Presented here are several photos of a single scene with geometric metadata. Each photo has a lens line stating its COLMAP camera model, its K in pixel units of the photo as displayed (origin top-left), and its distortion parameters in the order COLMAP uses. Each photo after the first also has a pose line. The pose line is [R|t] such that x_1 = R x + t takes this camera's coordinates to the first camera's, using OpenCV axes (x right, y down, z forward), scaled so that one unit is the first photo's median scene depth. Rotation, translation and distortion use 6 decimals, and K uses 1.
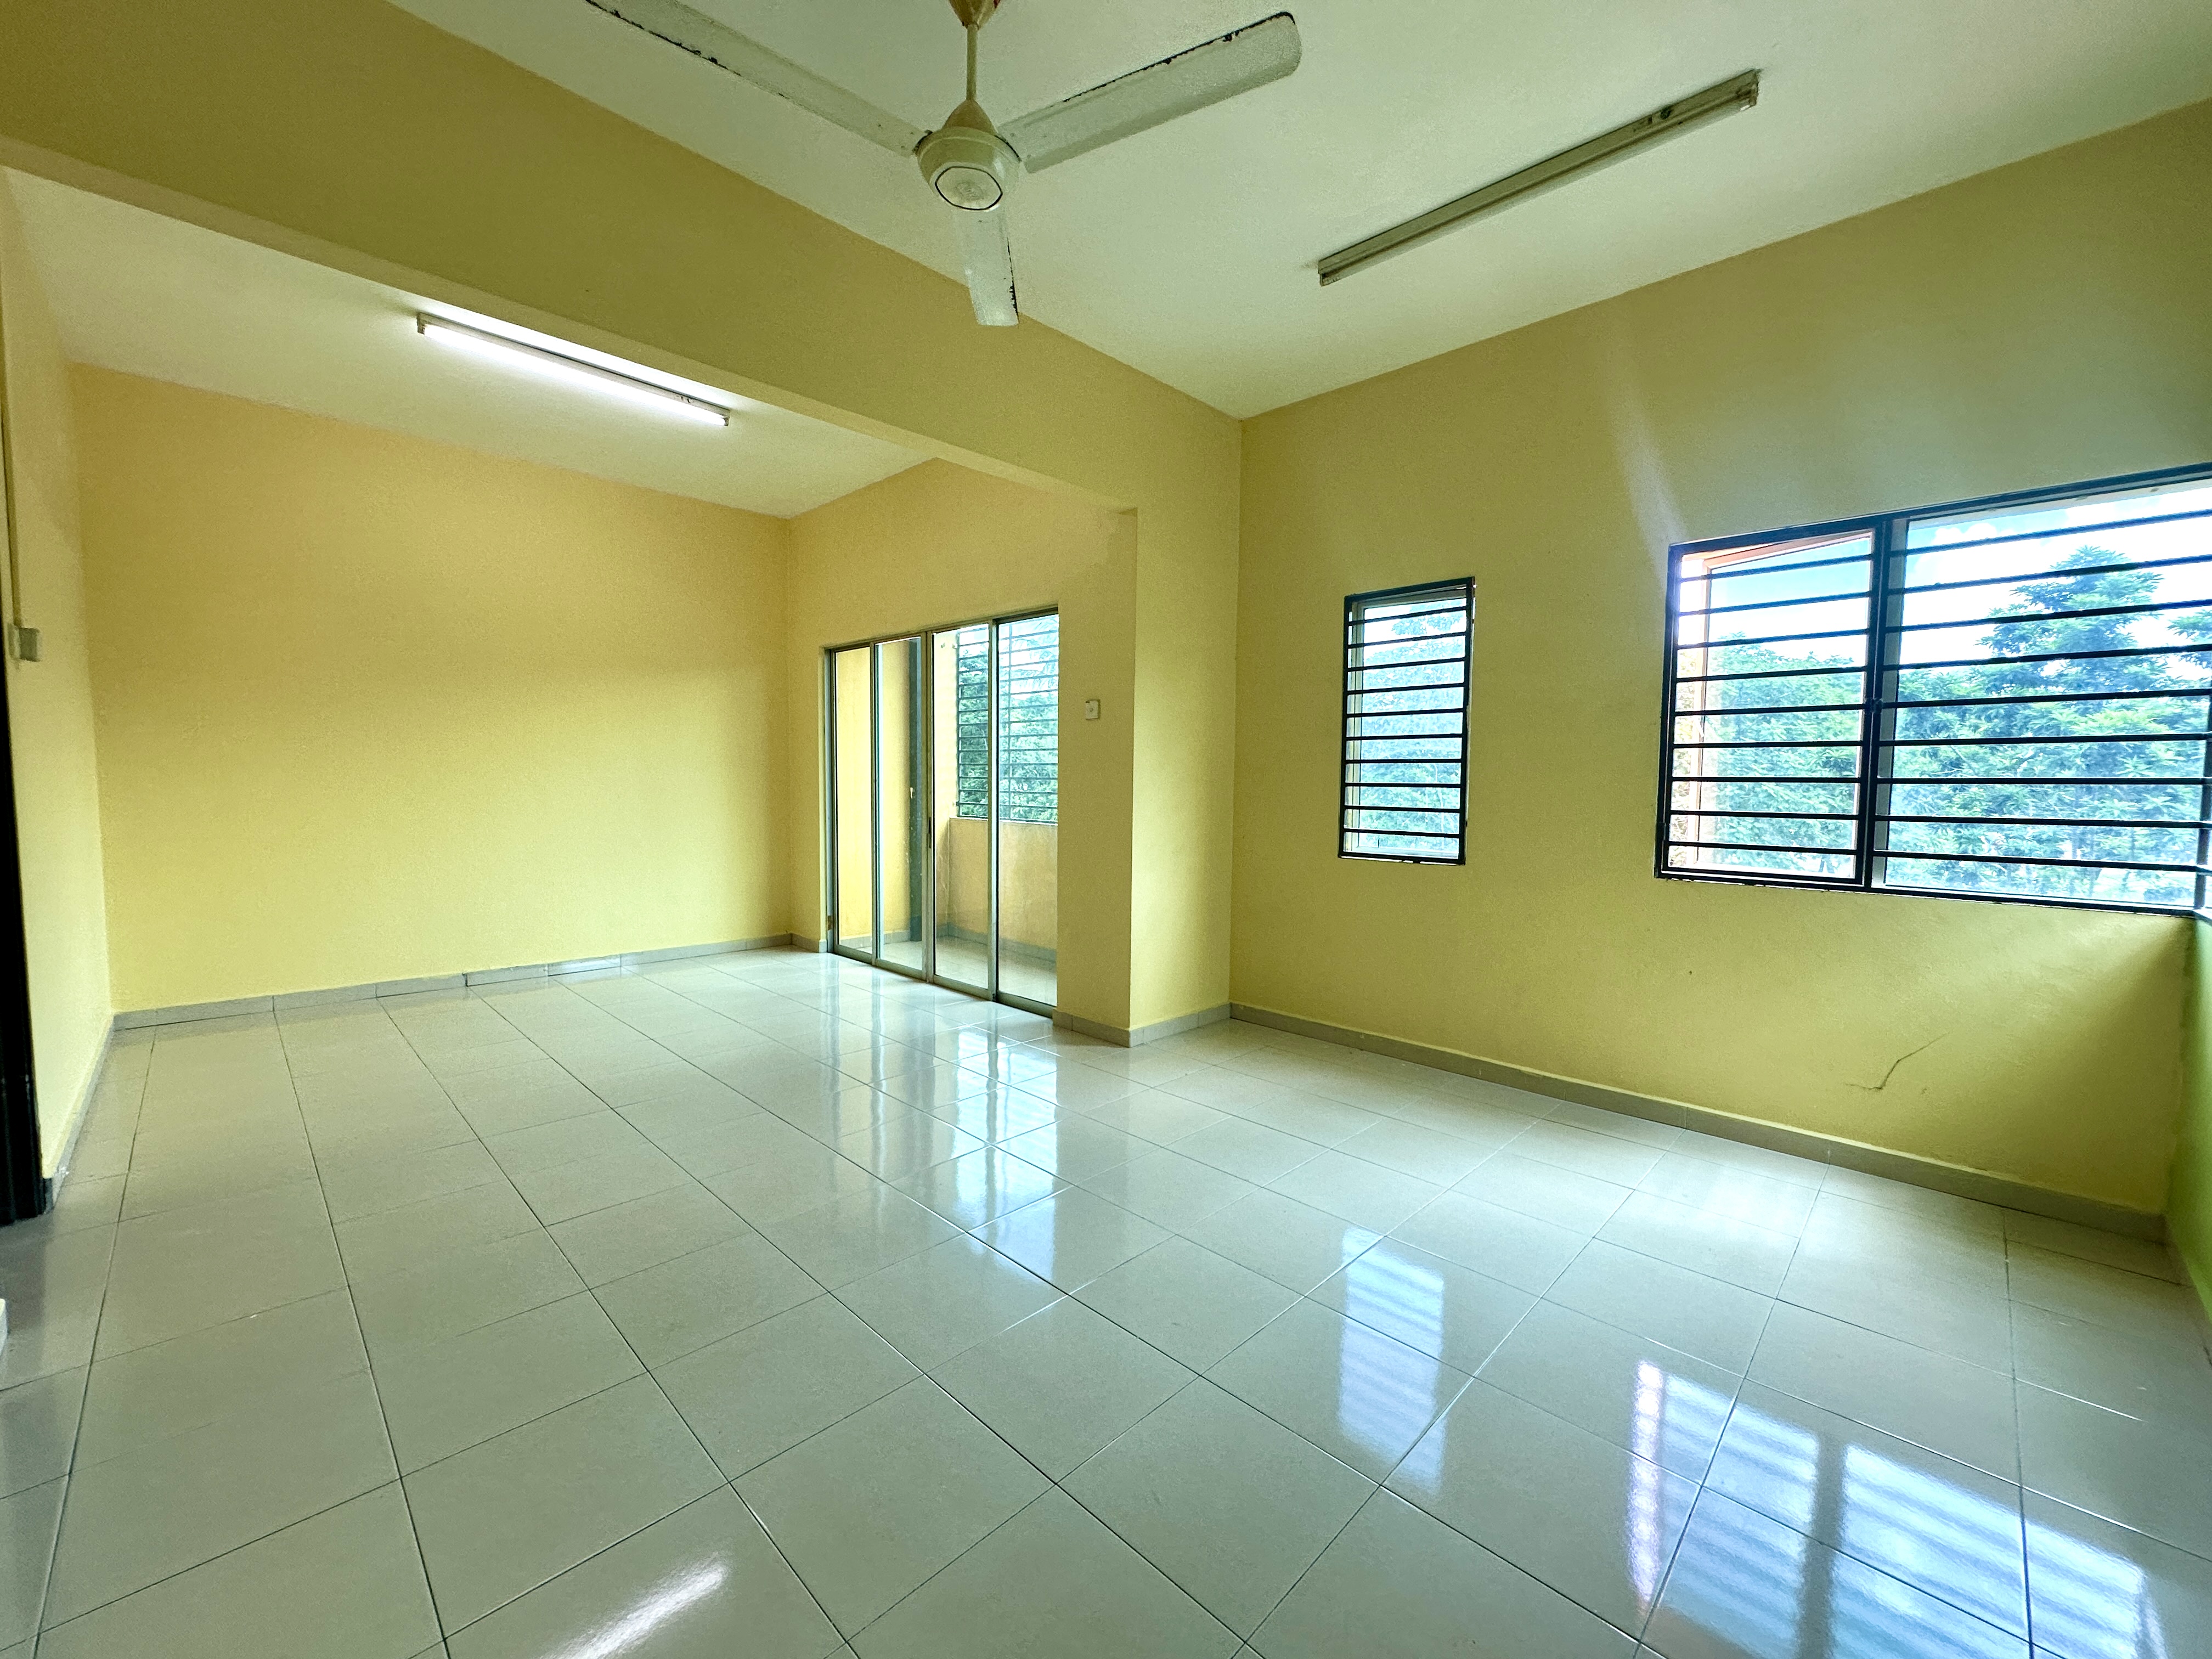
lens RADIAL K [[887.5, 0, 1106.0], [0, 887.5, 829.5], [0, 0, 1]] dist [-0.000964, -0.000300]
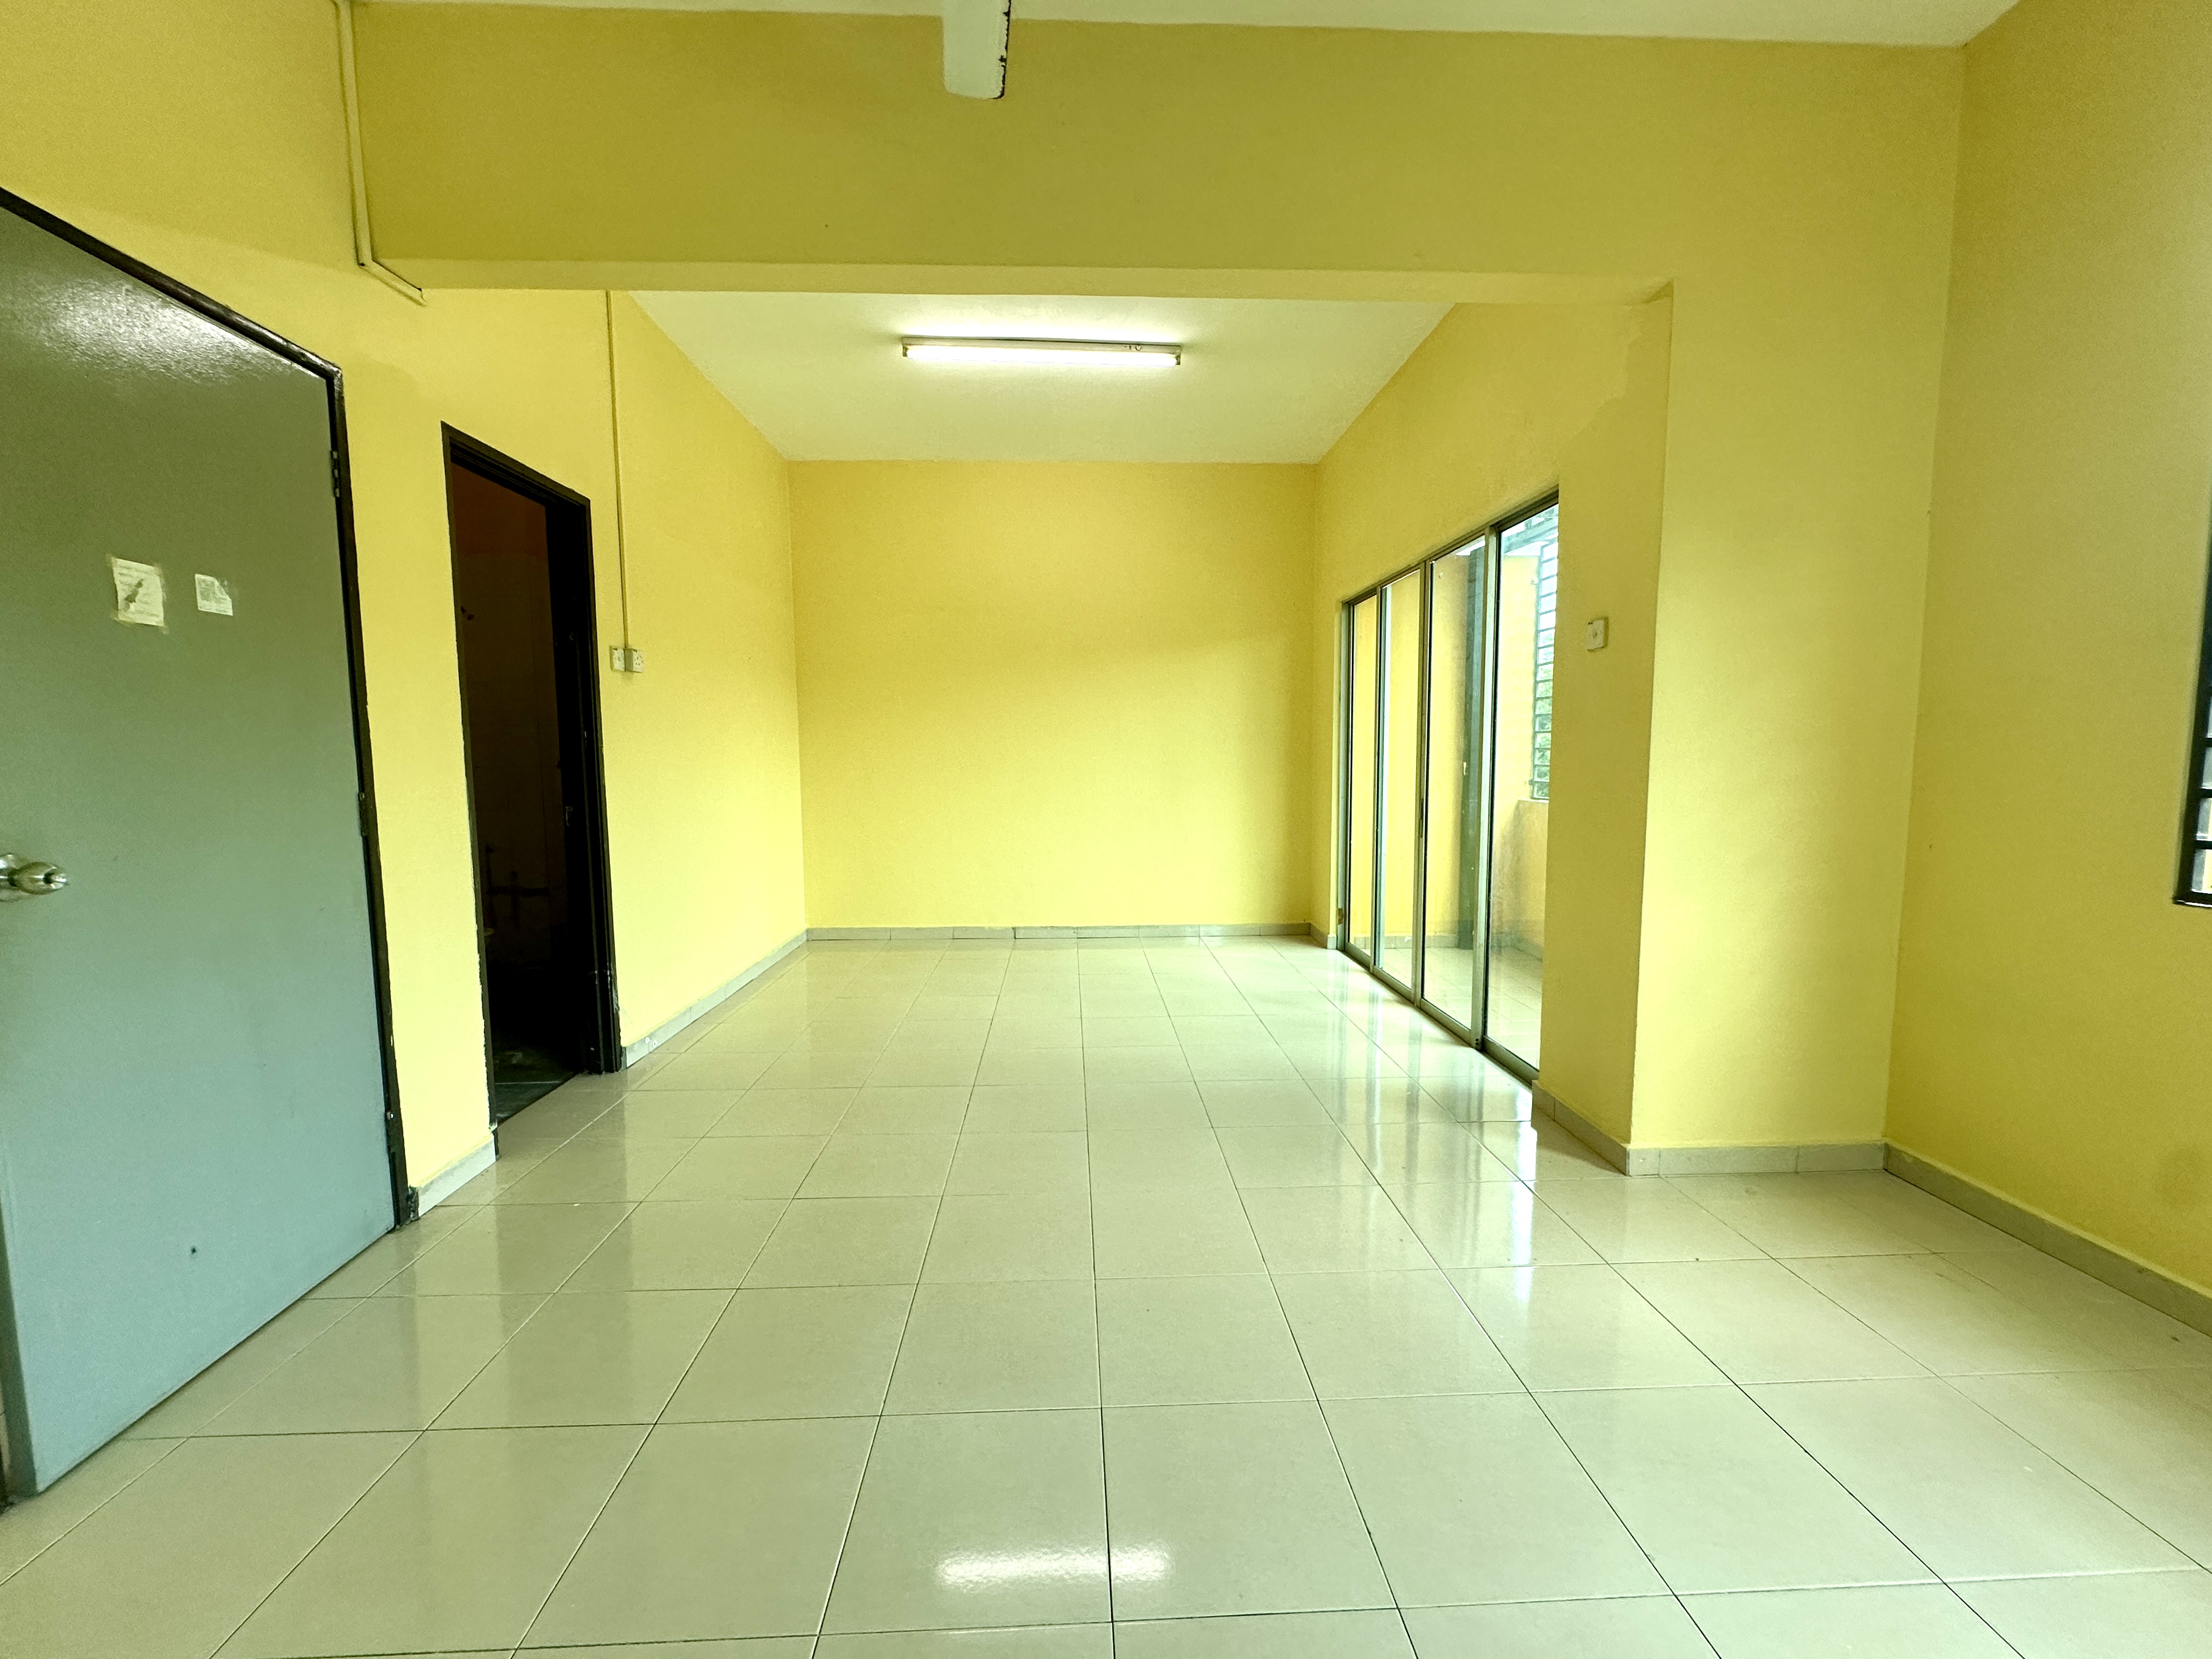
lens RADIAL K [[887.5, 0, 1106.0], [0, 887.5, 829.5], [0, 0, 1]] dist [-0.000964, -0.000300]
pose [[0.731381, 0.042678, -0.680633, 0.157762], [-0.026003, 0.999059, 0.034703, -0.007237], [0.681473, -0.007682, 0.731803, 0.276297]]
